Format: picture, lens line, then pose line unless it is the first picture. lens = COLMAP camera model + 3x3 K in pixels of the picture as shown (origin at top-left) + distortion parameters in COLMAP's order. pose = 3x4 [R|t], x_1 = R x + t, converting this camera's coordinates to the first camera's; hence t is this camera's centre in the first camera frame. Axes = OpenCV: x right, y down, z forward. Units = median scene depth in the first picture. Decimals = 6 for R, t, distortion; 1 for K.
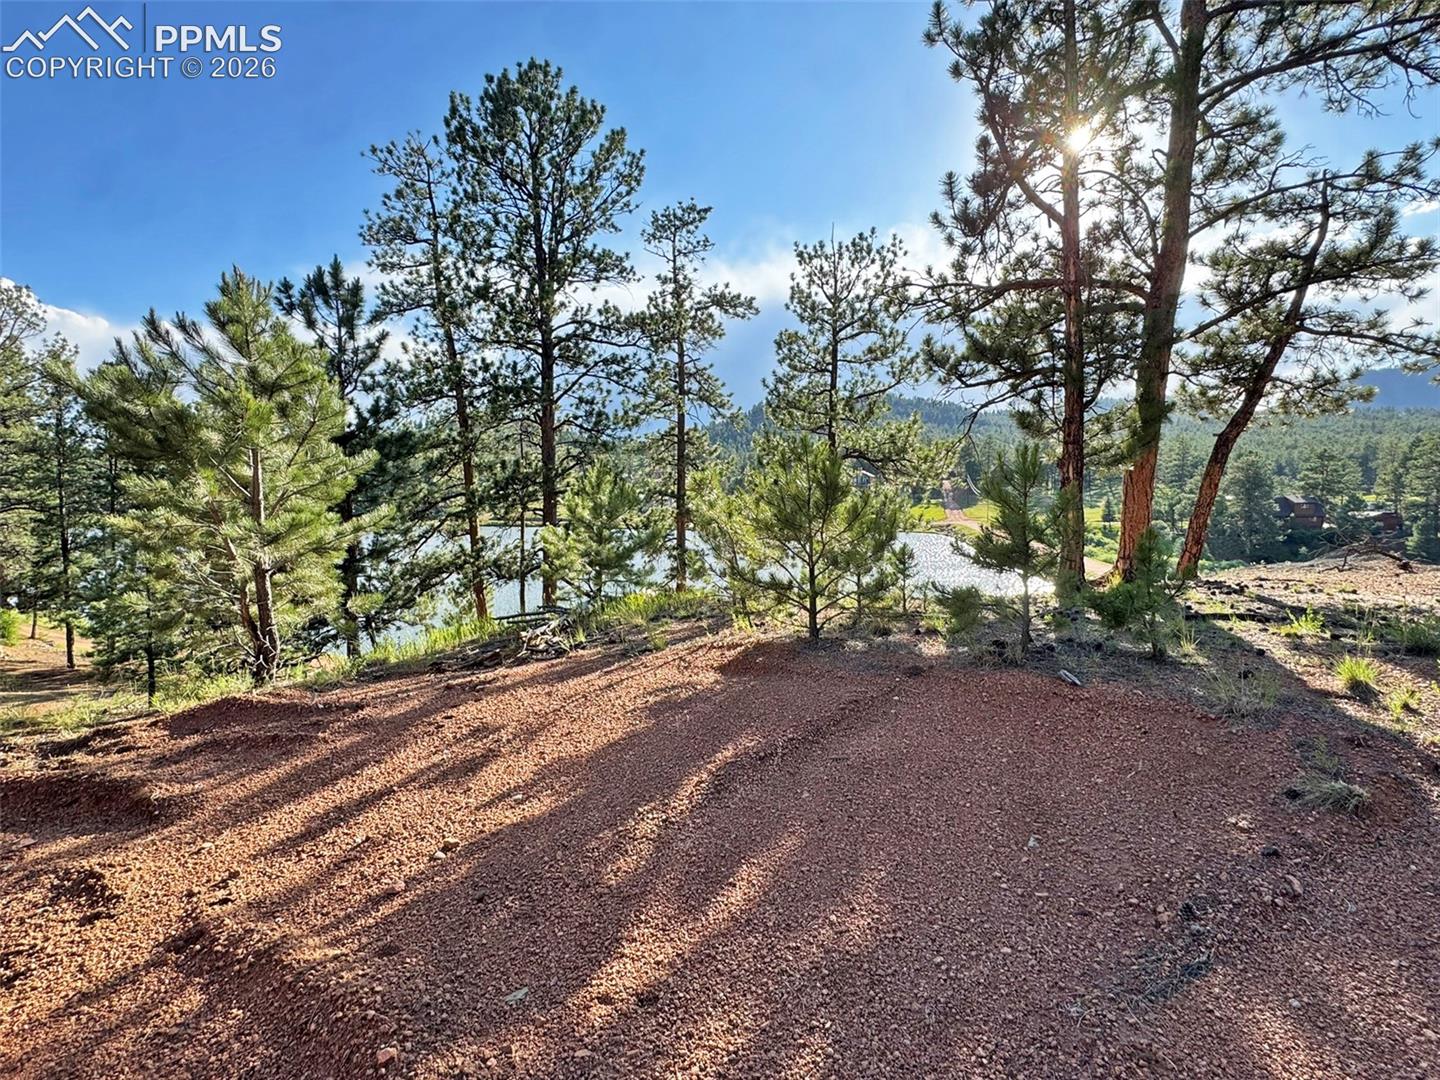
lens RADIAL K [[709.3, 0, 716.9], [0, 709.3, 547.5], [0, 0, 1]] dist [-0.001759, -0.001460]
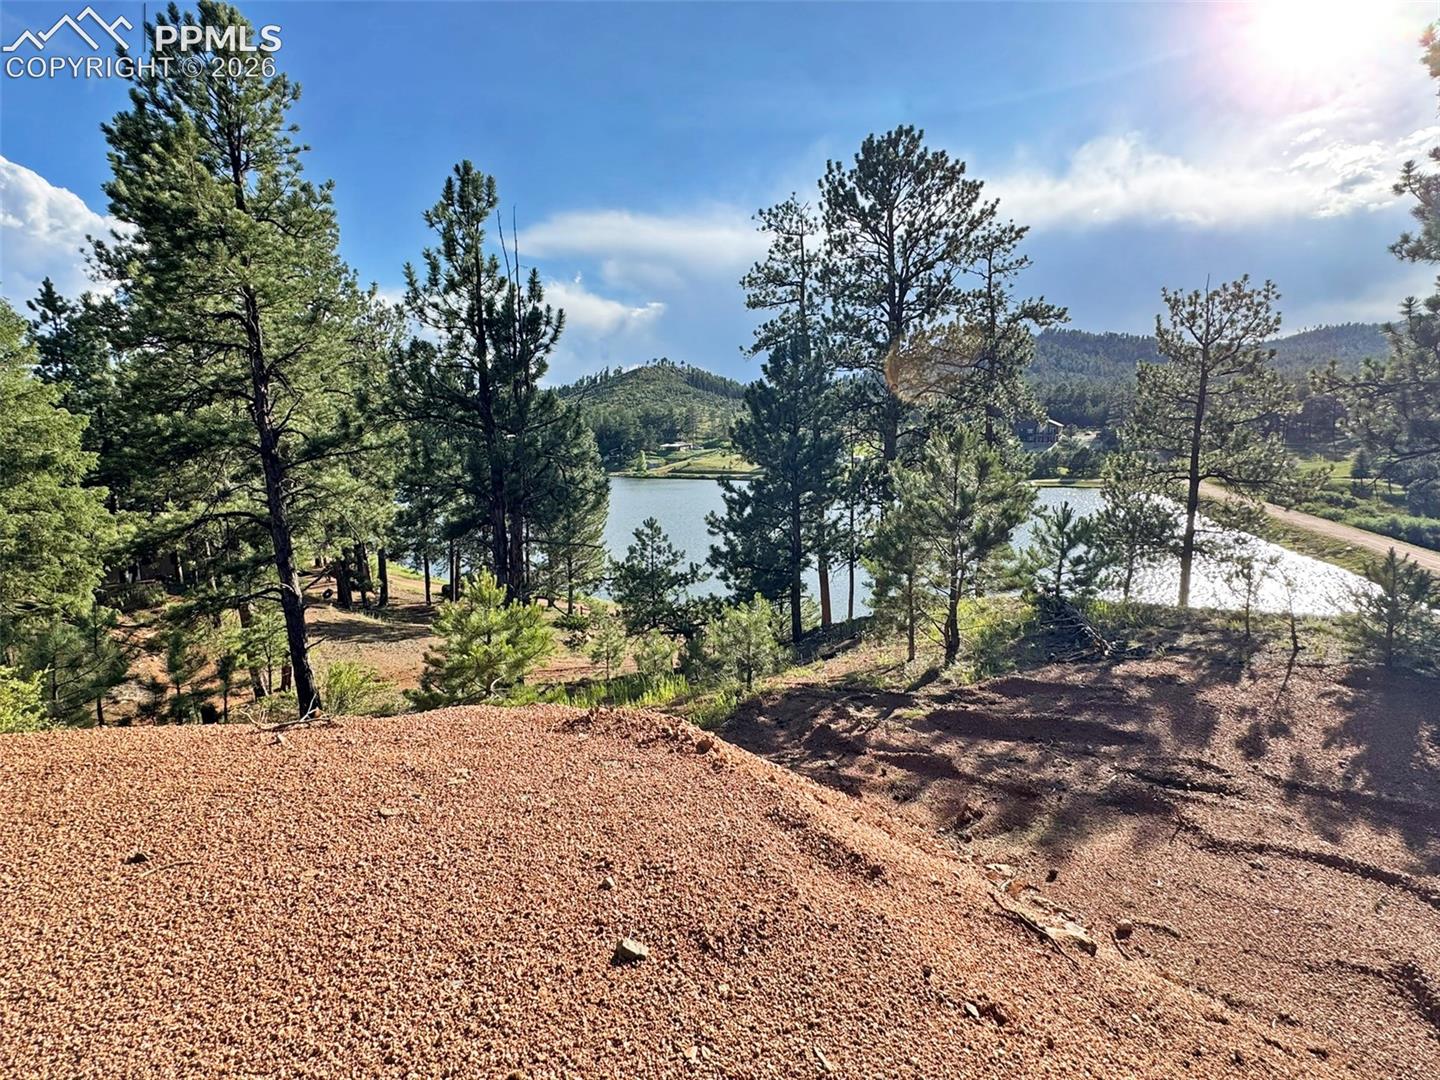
lens RADIAL K [[709.3, 0, 721.7], [0, 709.3, 542.4], [0, 0, 1]] dist [-0.001759, -0.001460]
pose [[0.974707, 0.027170, -0.221830, -0.257065], [-0.013680, 0.997975, 0.062123, -0.065678], [0.223069, -0.057517, 0.973104, -0.238261]]
